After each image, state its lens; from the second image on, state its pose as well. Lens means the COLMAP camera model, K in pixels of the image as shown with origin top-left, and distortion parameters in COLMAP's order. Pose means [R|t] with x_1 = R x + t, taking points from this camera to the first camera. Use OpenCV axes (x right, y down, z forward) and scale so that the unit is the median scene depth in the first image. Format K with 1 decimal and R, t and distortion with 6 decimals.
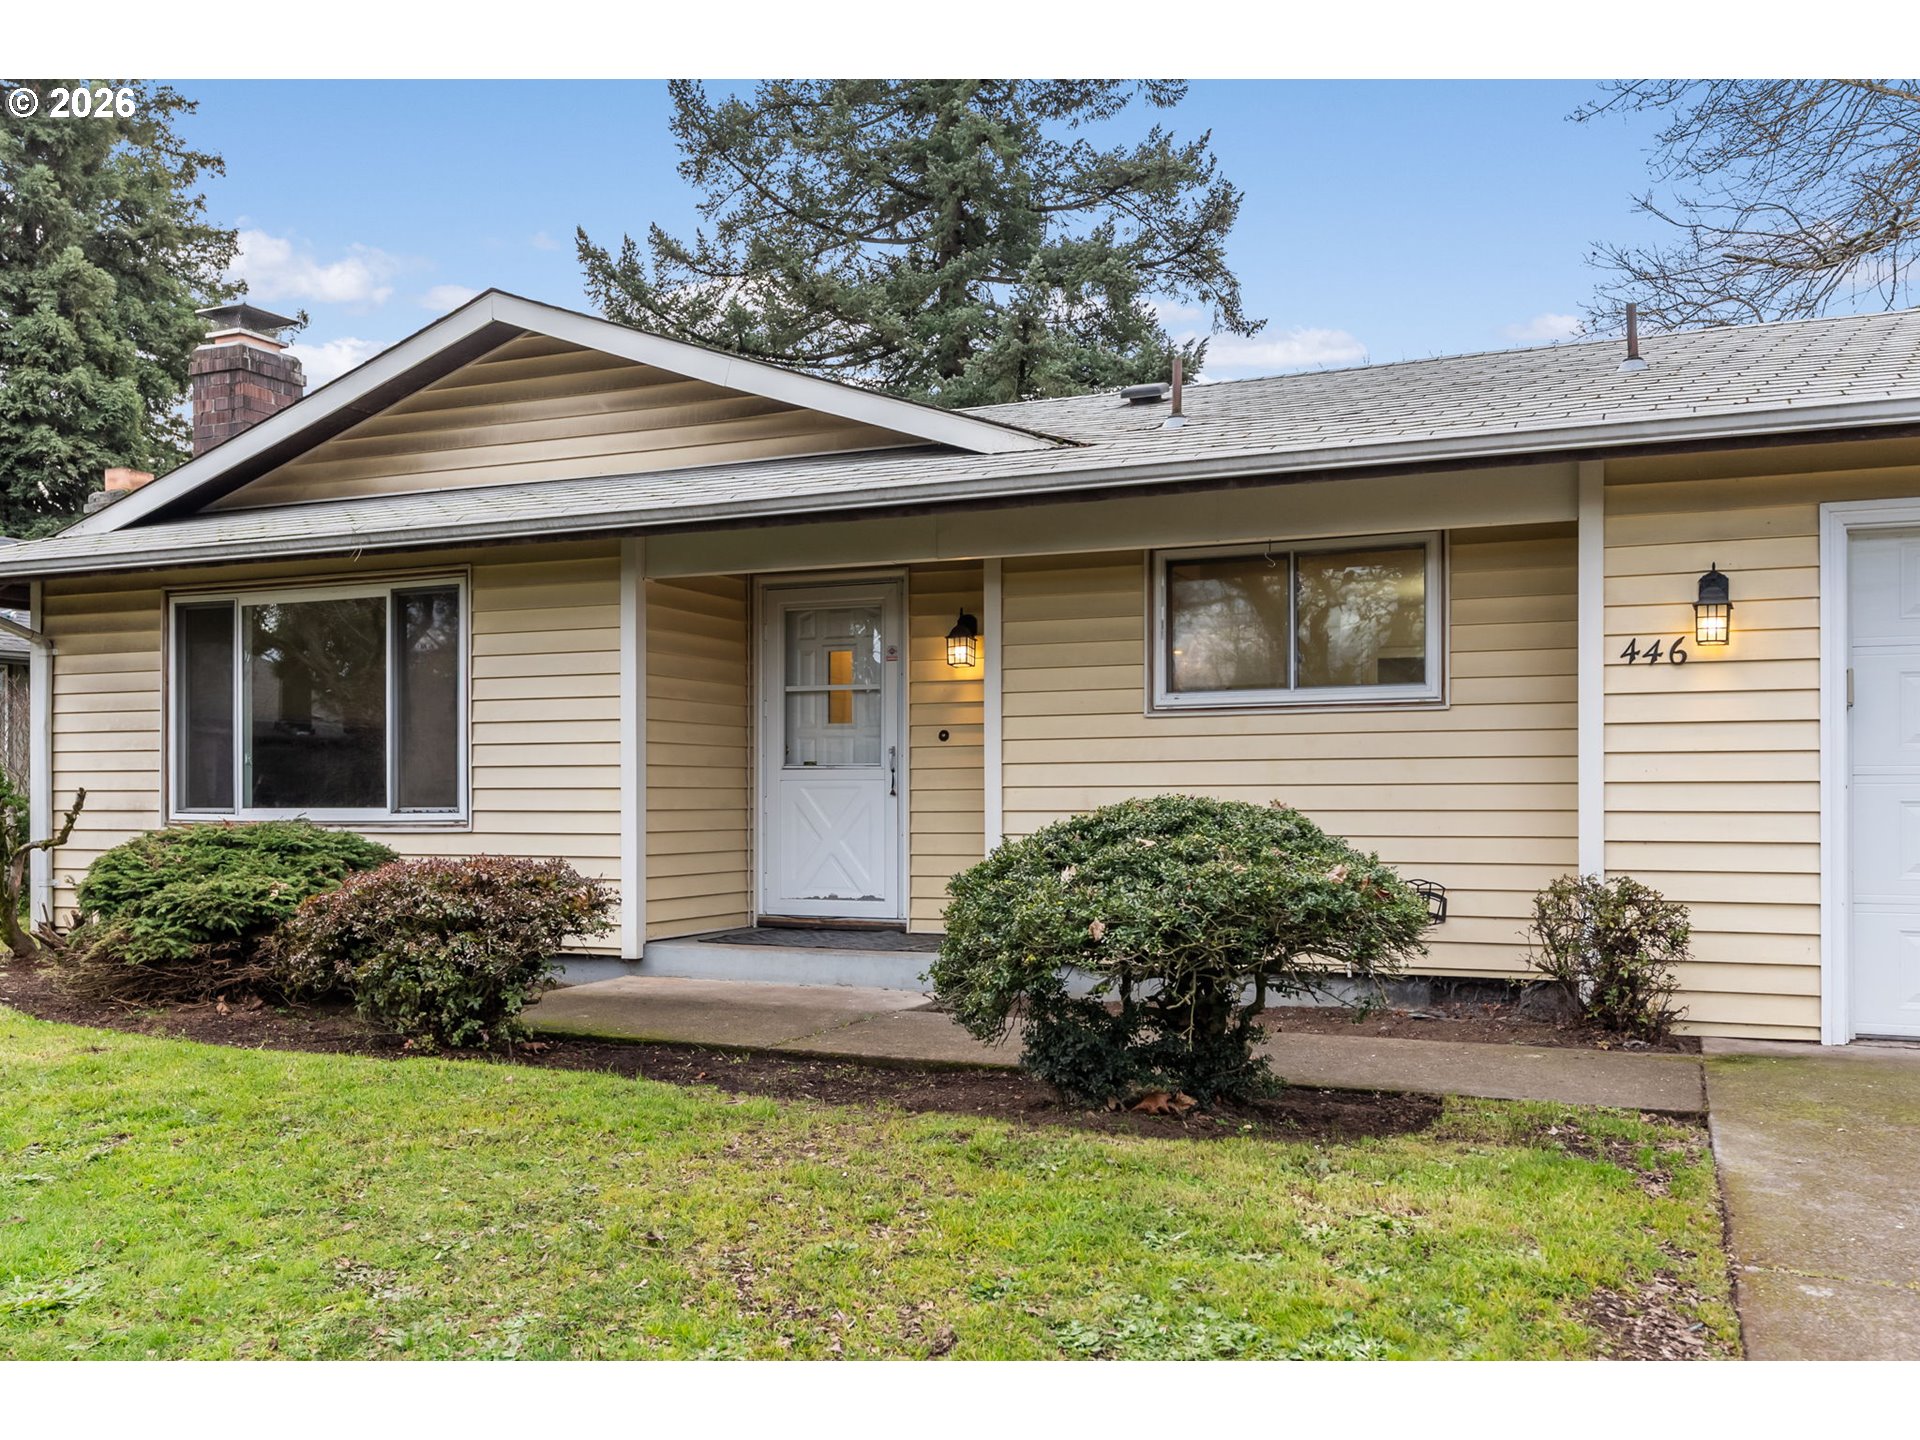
lens RADIAL K [[1697.1, 0, 958.4], [0, 1697.1, 779.5], [0, 0, 1]] dist [0.004423, -0.000539]
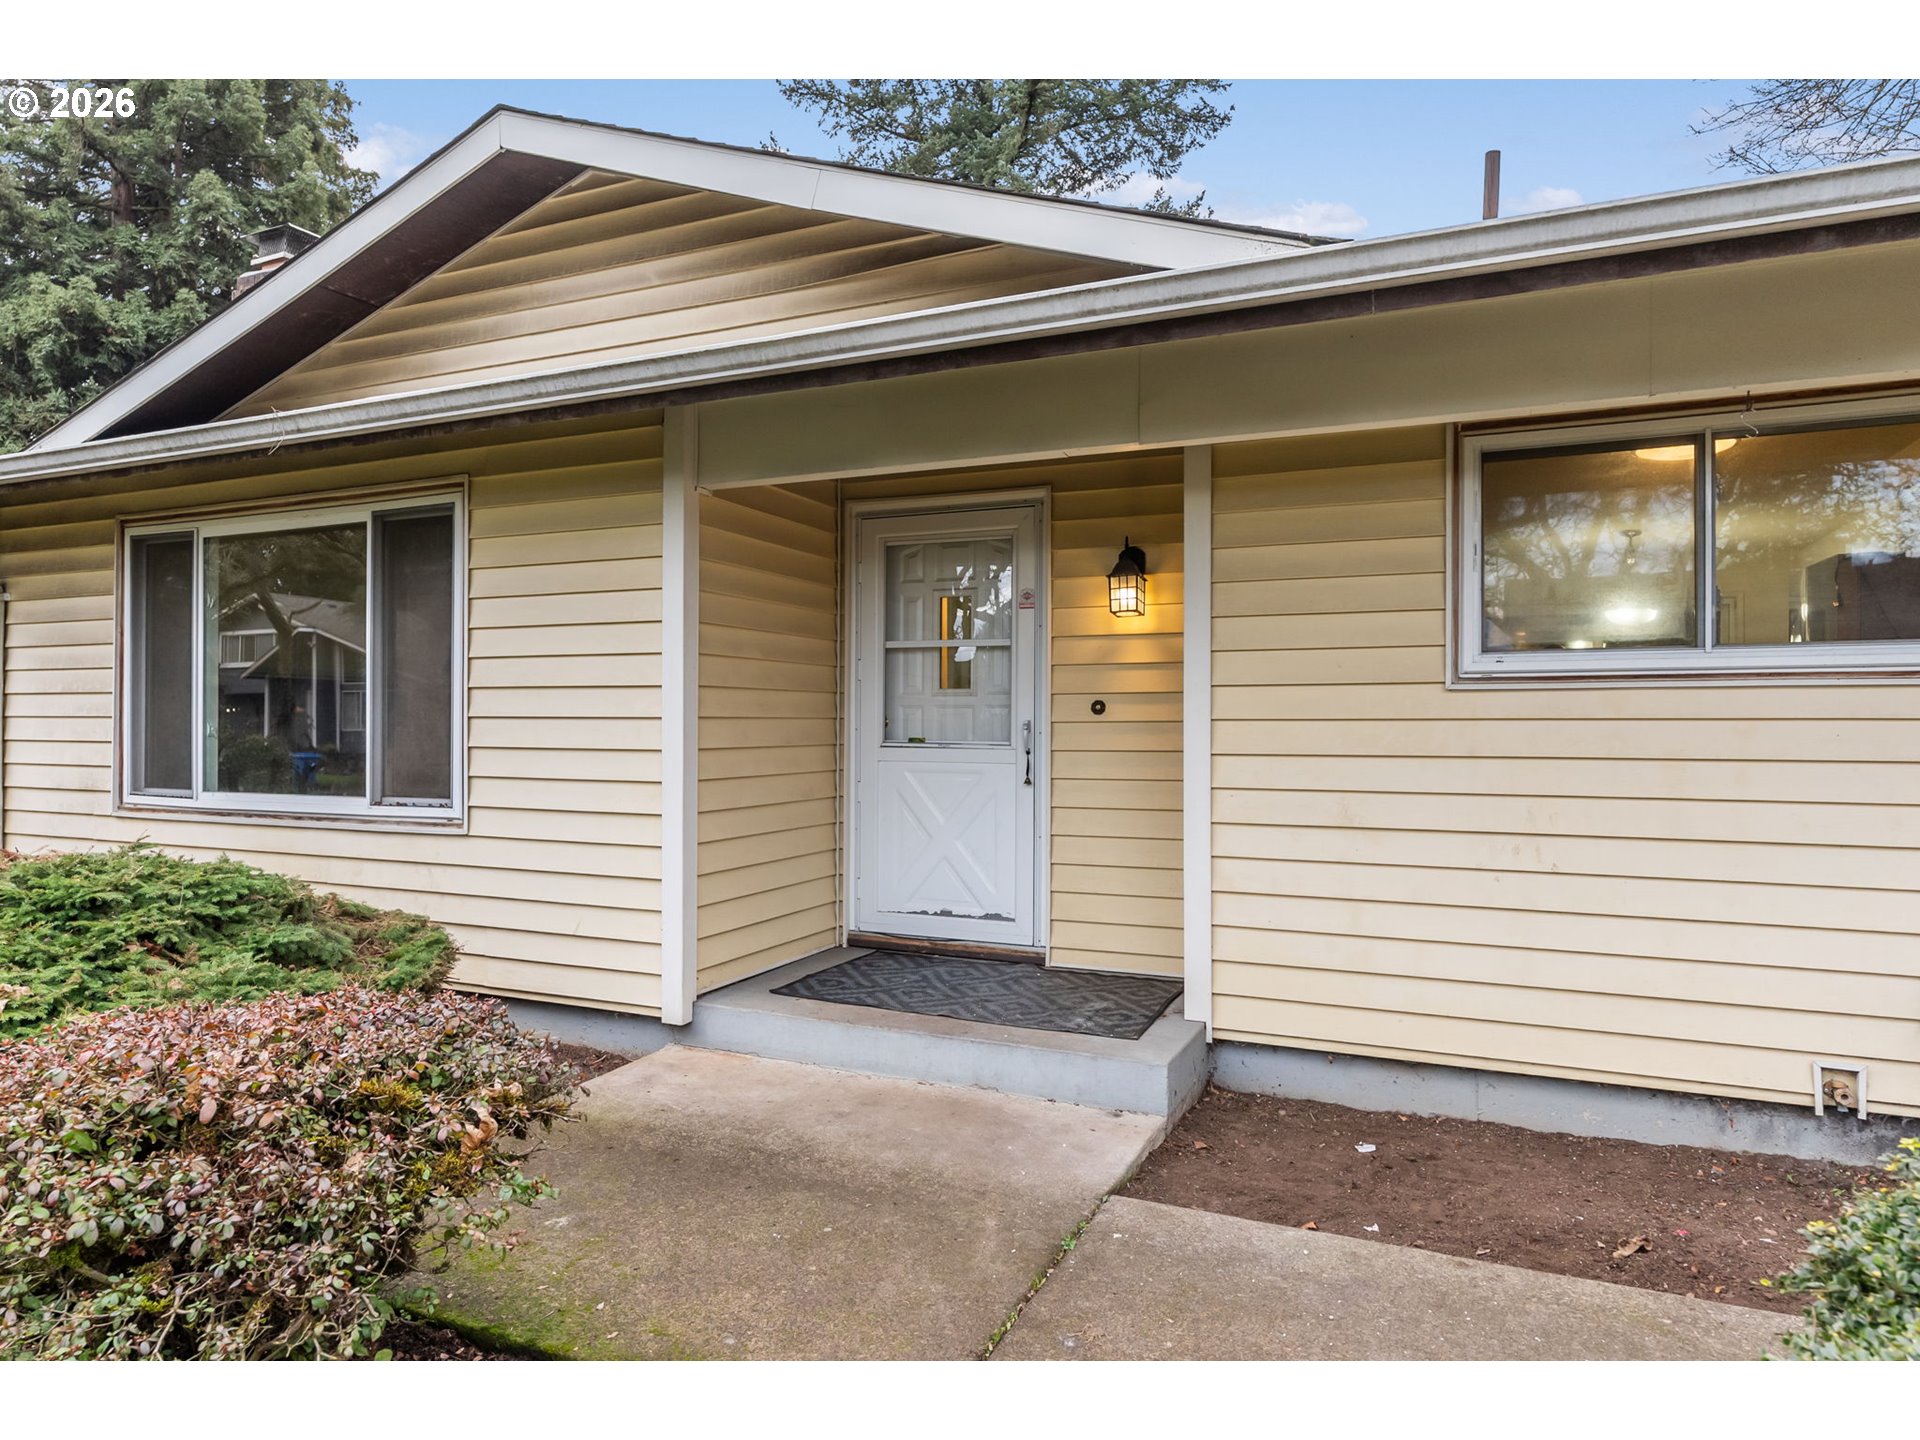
lens RADIAL K [[1157.3, 0, 959.8], [0, 1157.3, 706.3], [0, 0, 1]] dist [-0.001443, 0.001386]
pose [[0.999983, 0.004936, -0.002959, -0.067737], [-0.004943, 0.999985, -0.002263, -0.024575], [0.002947, 0.002278, 0.999993, 0.479137]]
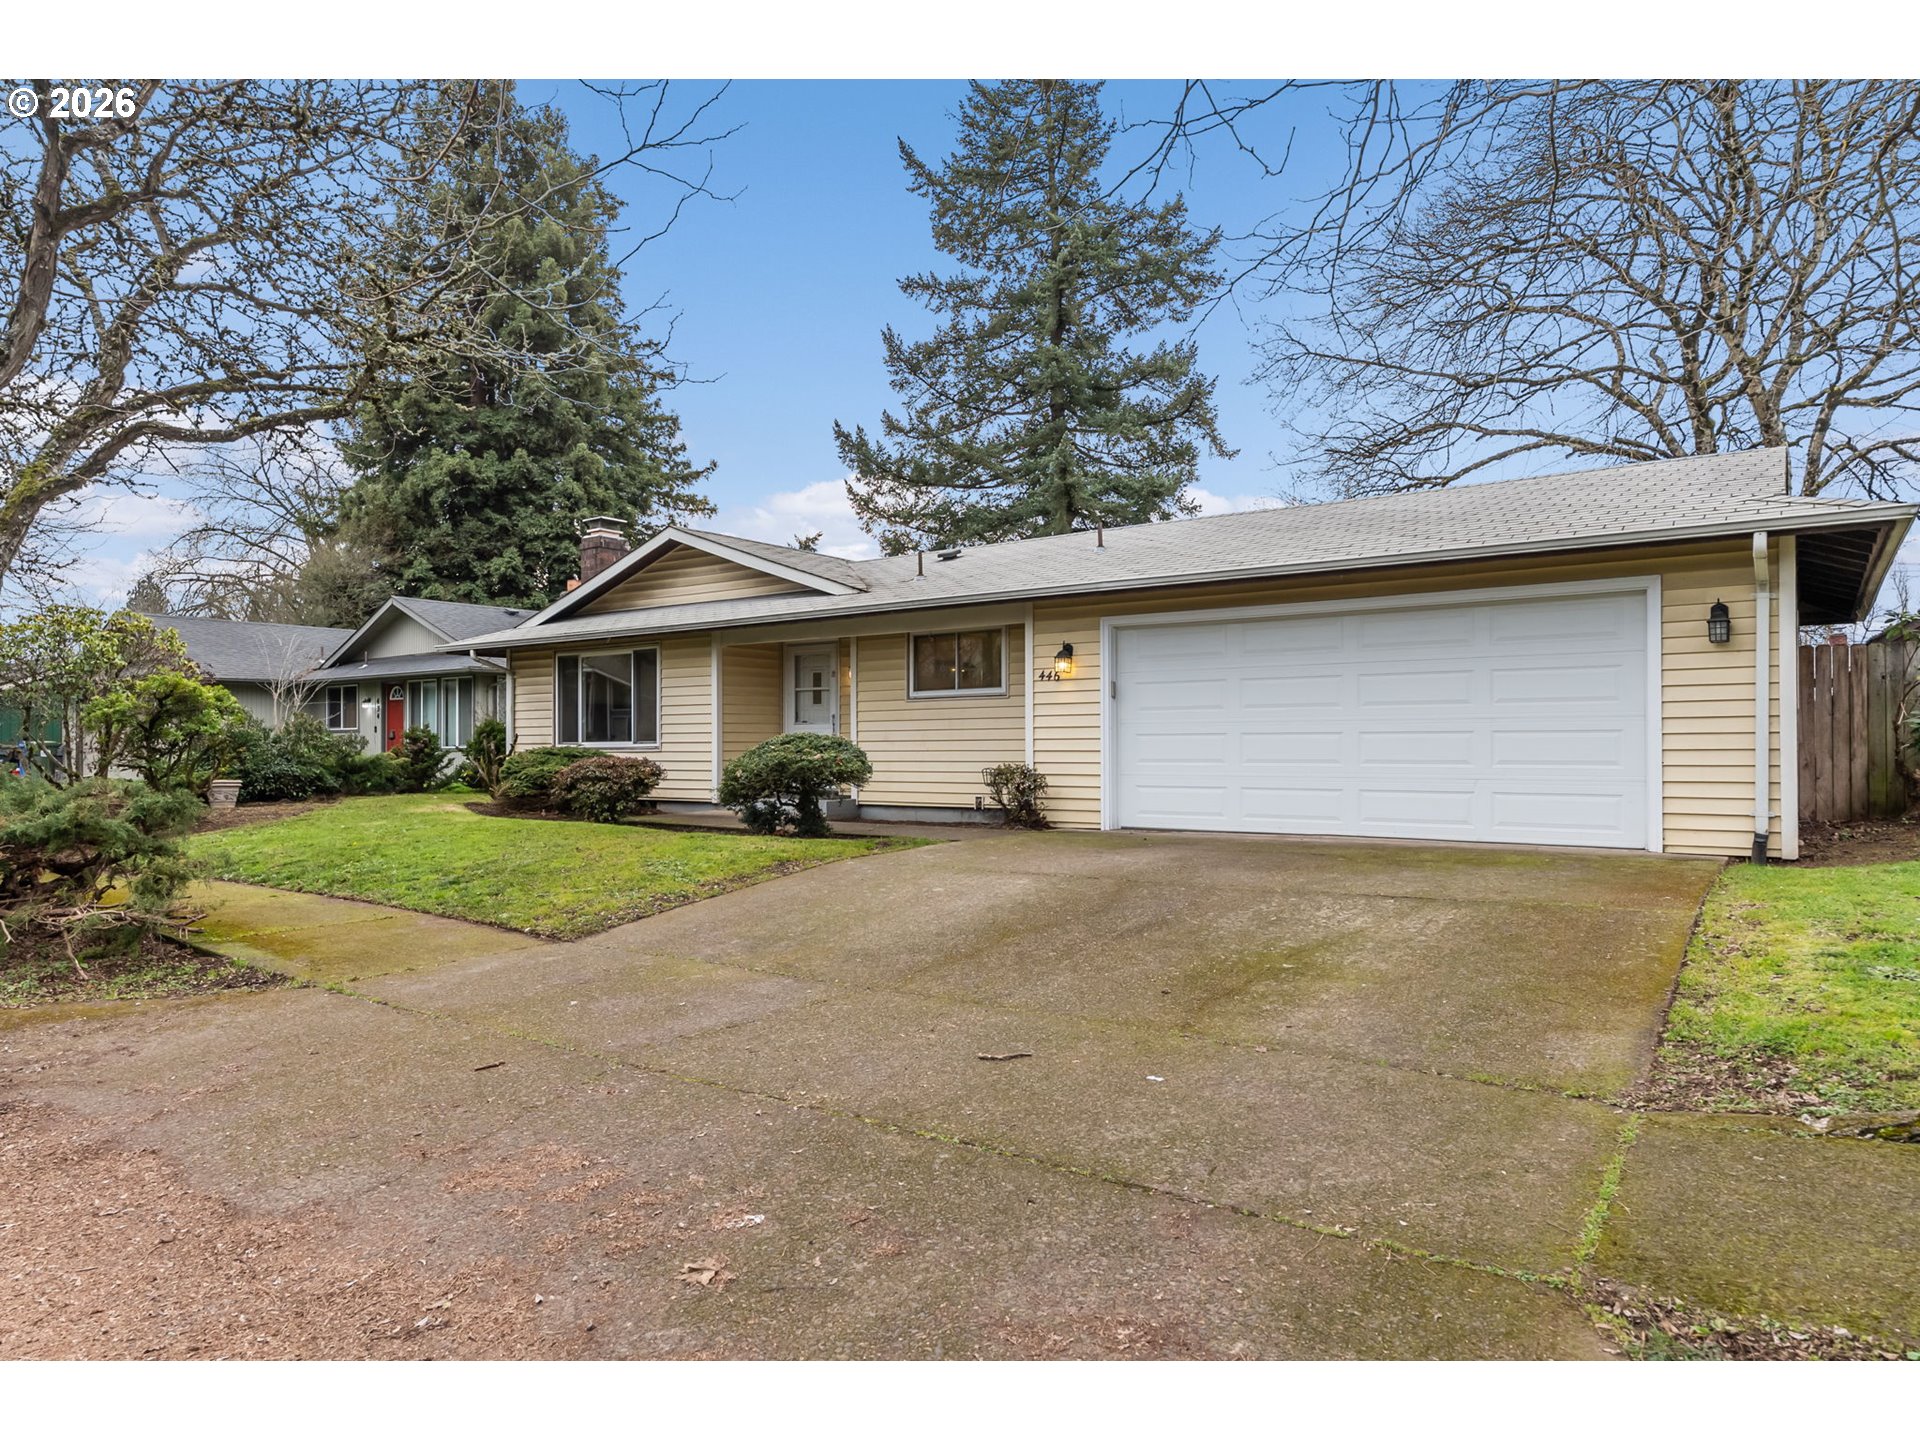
lens RADIAL K [[1188.5, 0, 960.0], [0, 1188.5, 720.0], [0, 0, 1]] dist [-0.002582, -0.000364]
pose [[0.978108, -0.007377, -0.207966, 0.463930], [0.005332, 0.999932, -0.010389, 0.006228], [0.208028, 0.009053, 0.978081, -0.542846]]
